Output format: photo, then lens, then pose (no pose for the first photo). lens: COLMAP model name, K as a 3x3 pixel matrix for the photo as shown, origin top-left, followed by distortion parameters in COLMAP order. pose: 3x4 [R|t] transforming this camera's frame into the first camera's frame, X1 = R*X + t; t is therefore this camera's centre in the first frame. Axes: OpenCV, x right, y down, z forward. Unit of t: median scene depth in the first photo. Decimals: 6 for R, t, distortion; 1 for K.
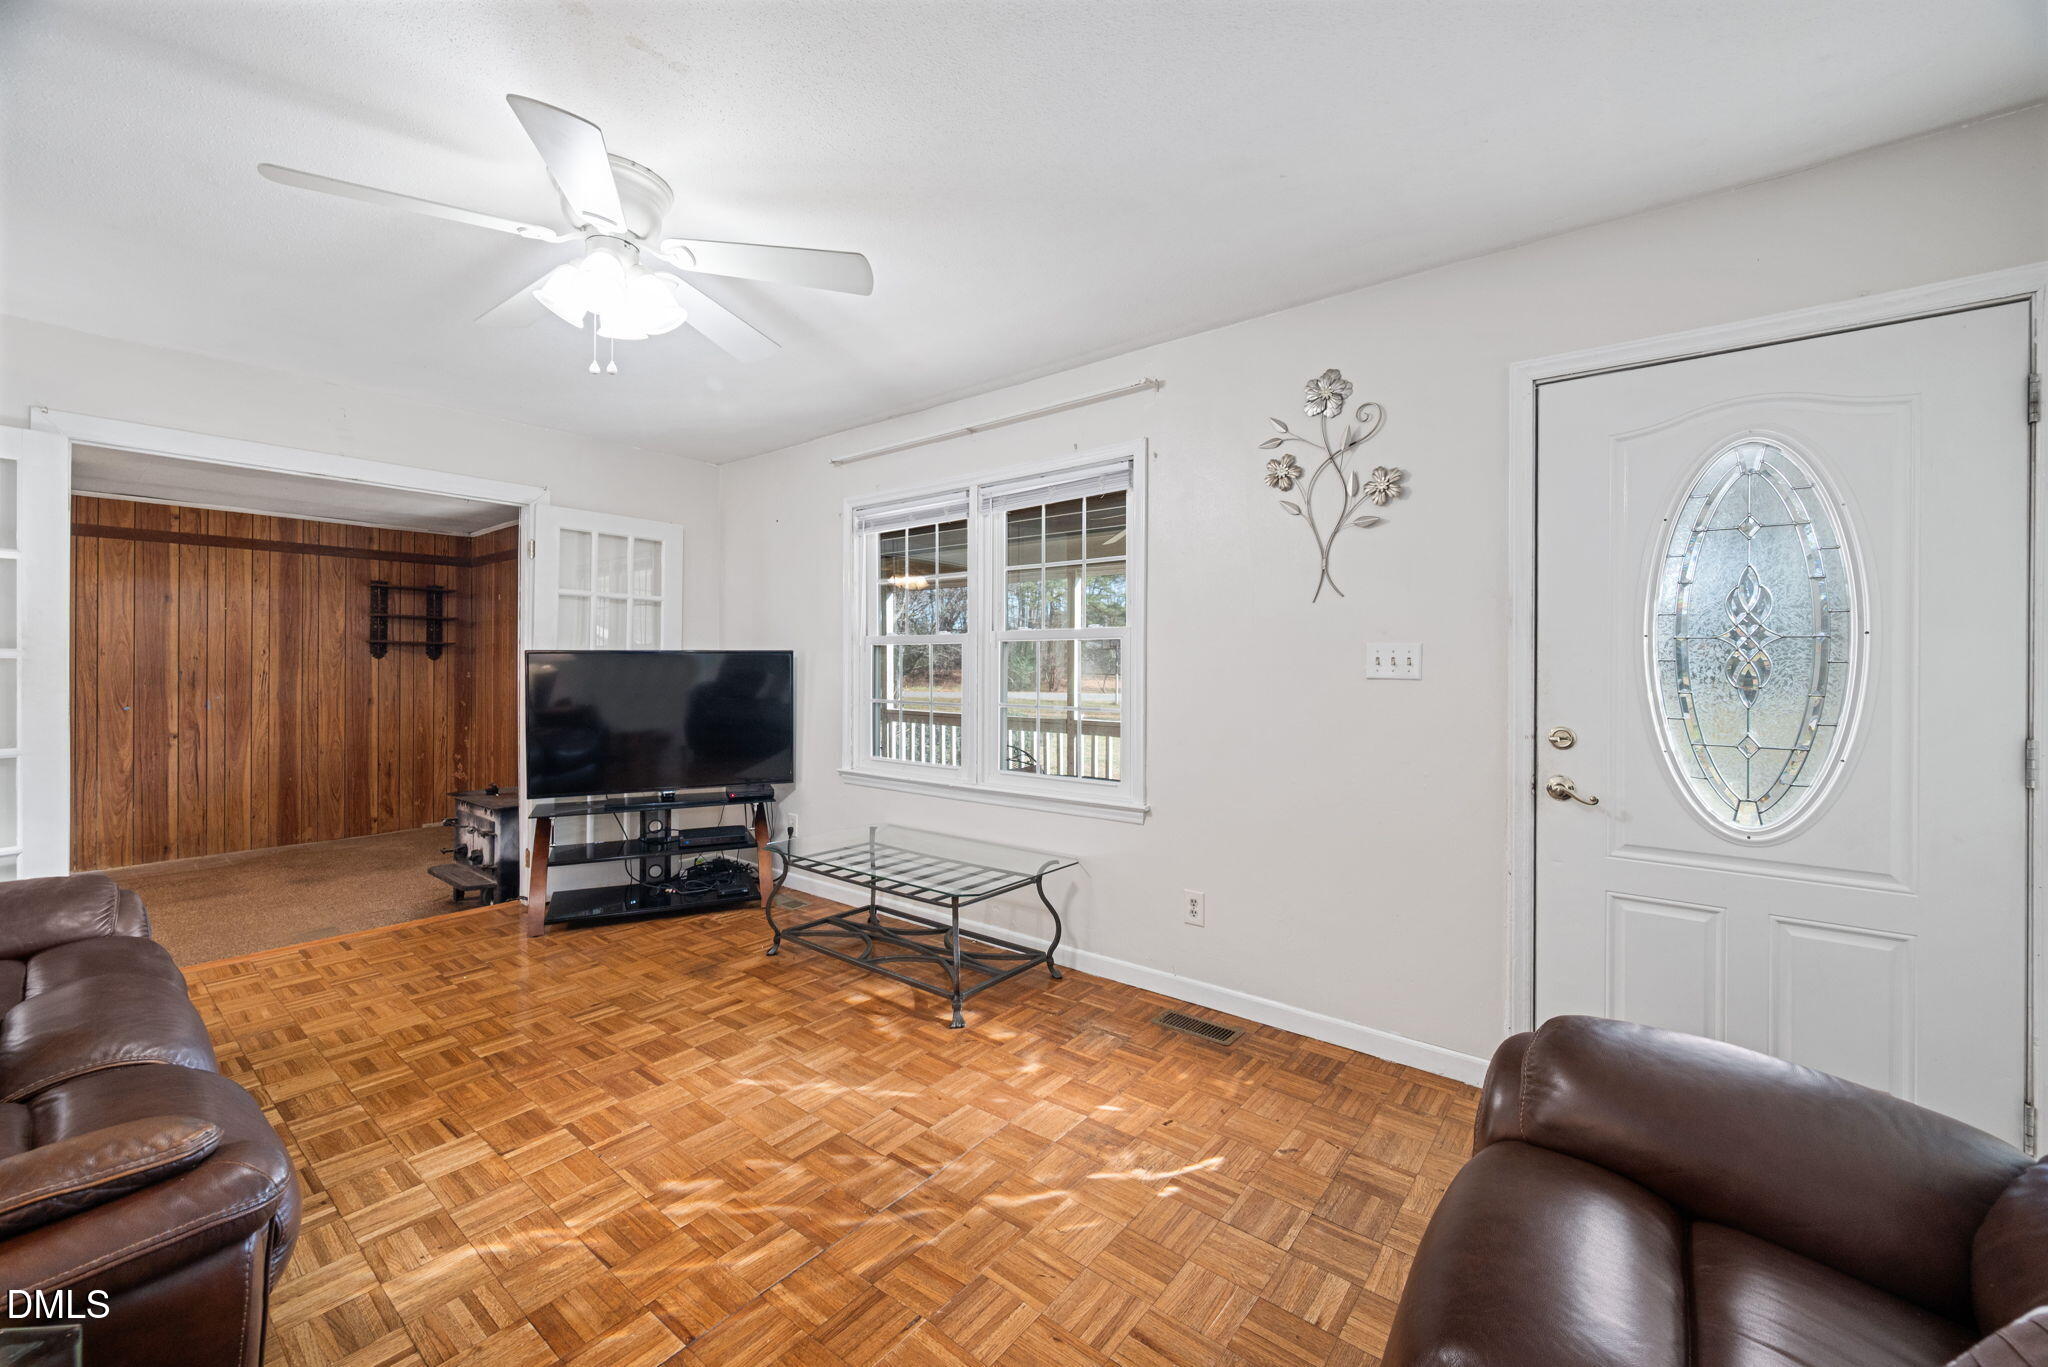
lens RADIAL K [[814.8, 0, 1041.7], [0, 814.8, 670.8], [0, 0, 1]] dist [-0.002379, -0.000413]
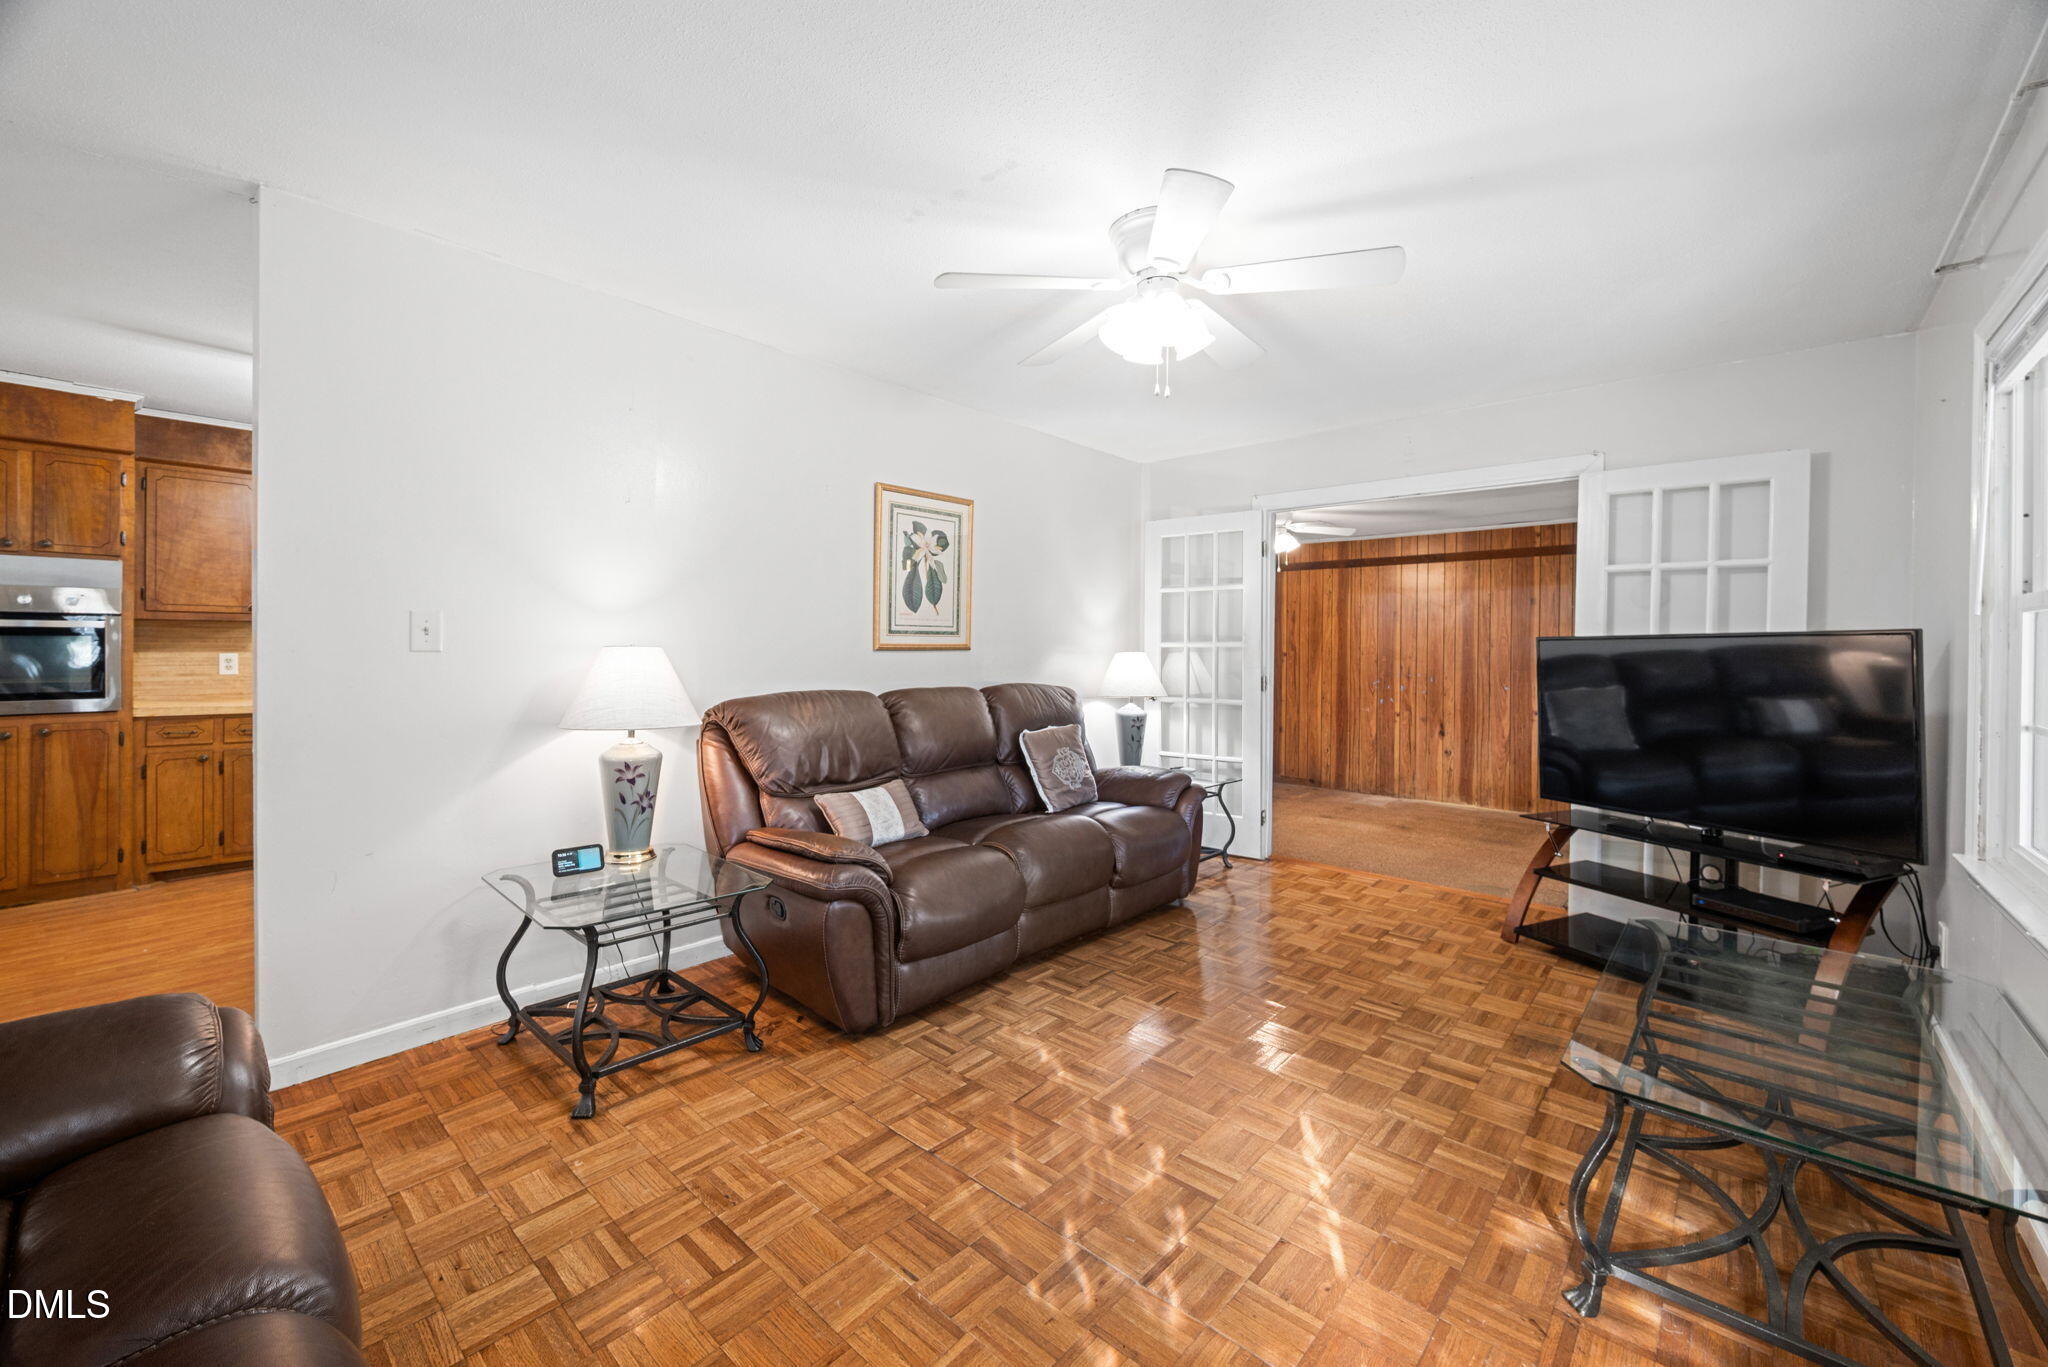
lens RADIAL K [[814.8, 0, 1020.5], [0, 814.8, 666.9], [0, 0, 1]] dist [-0.002379, -0.000413]
pose [[-0.086354, 0.014911, -0.996153, 0.442562], [-0.011460, 0.999807, 0.015959, -0.000461], [0.996199, 0.012794, -0.086166, 0.626652]]
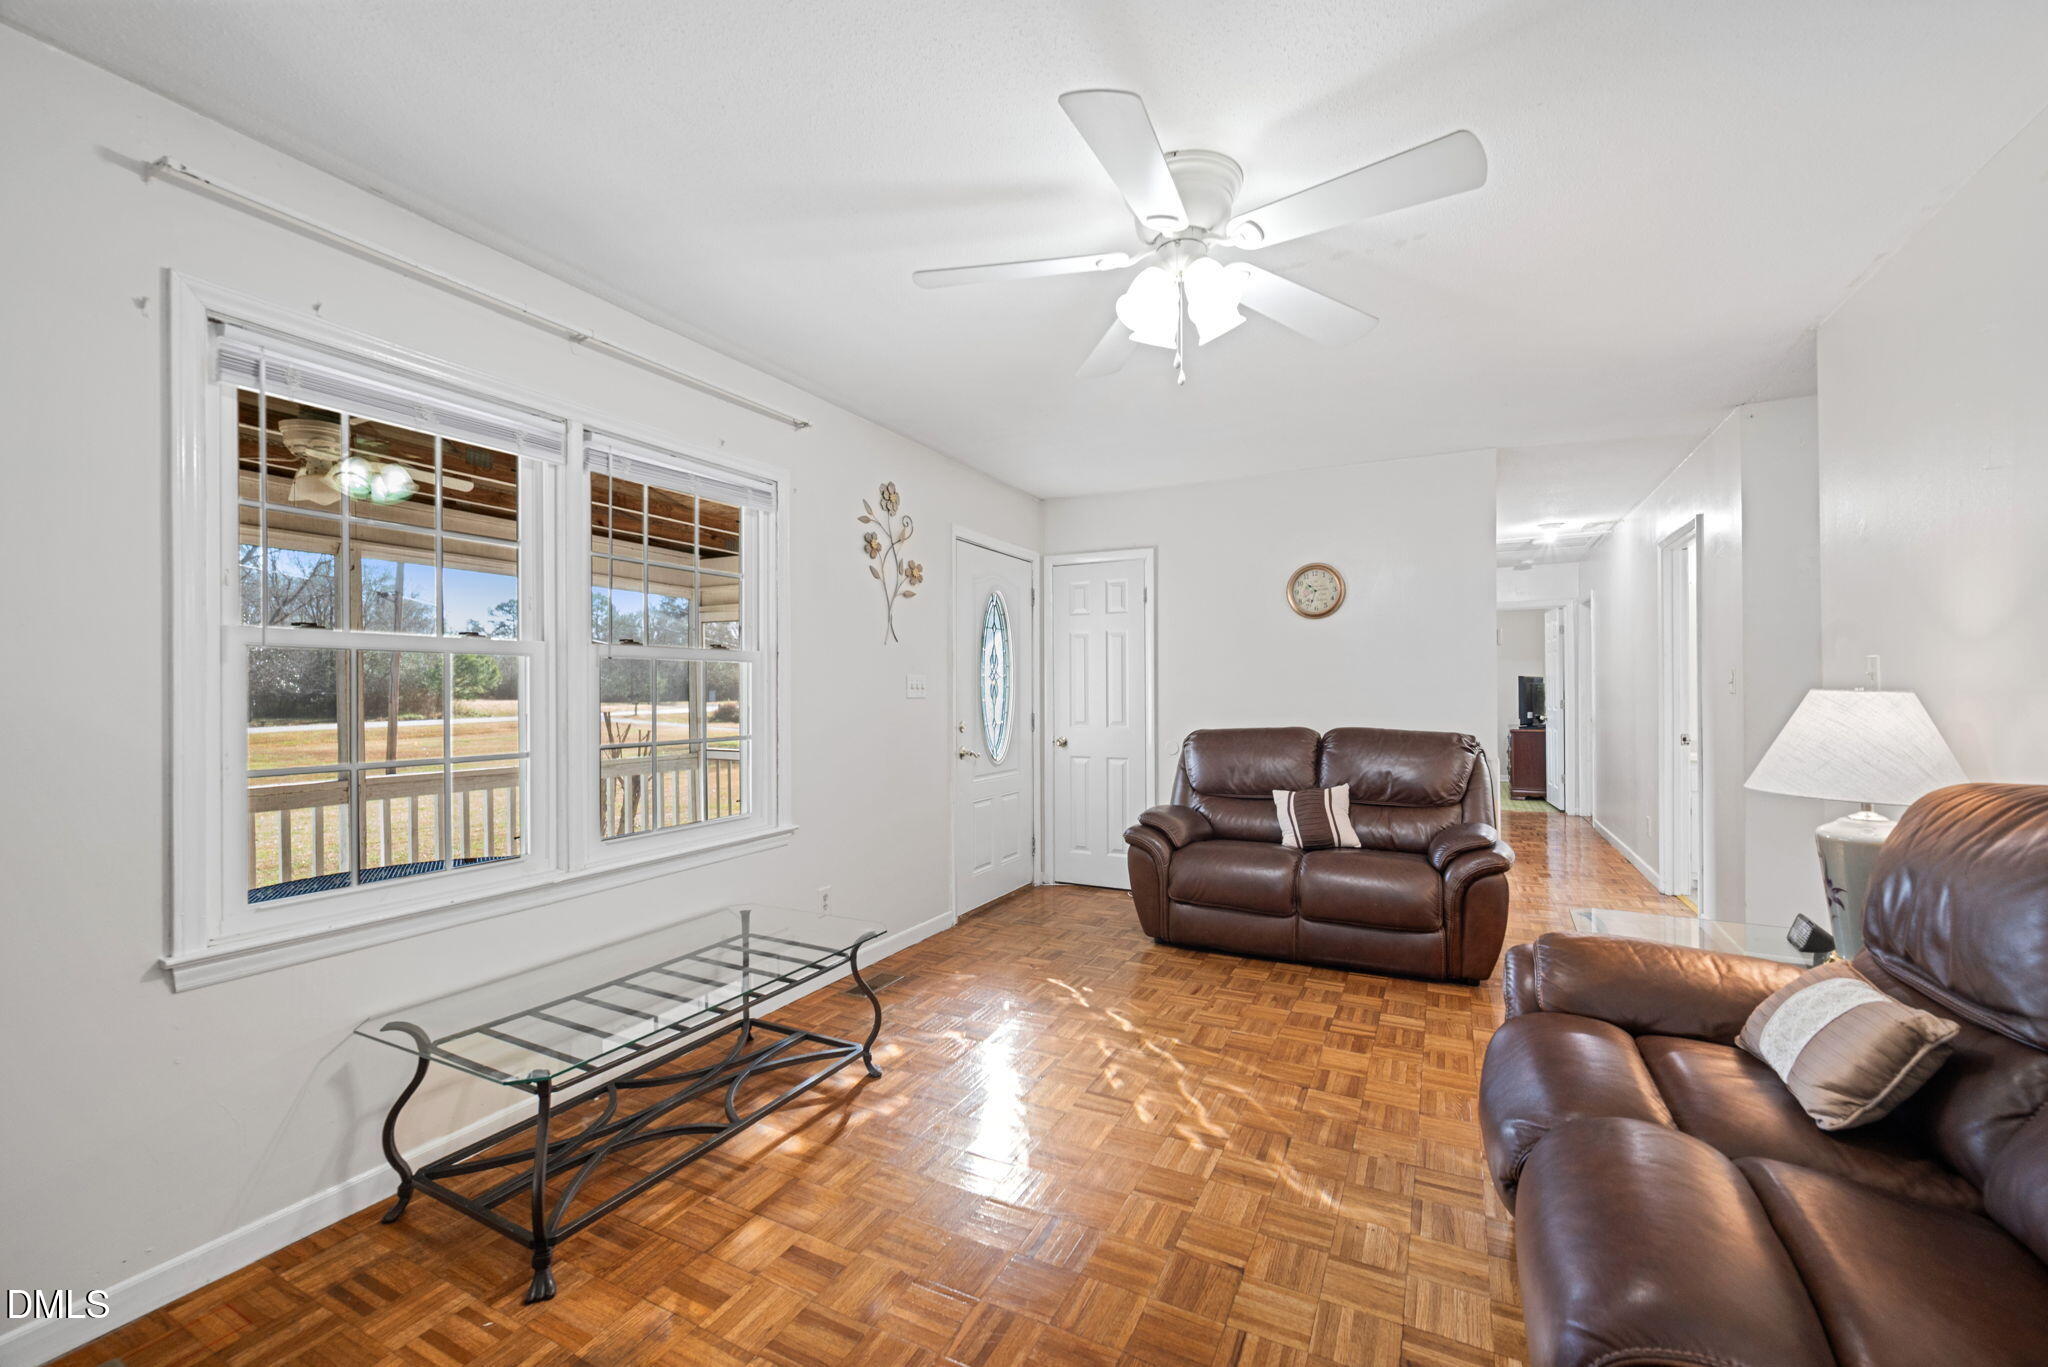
lens RADIAL K [[814.8, 0, 1028.0], [0, 814.8, 686.3], [0, 0, 1]] dist [-0.002379, -0.000413]
pose [[-0.188819, 0.003575, 0.982005, -1.000874], [0.010777, 0.999941, -0.001568, -0.005091], [-0.981953, 0.010287, -0.188846, 0.945641]]
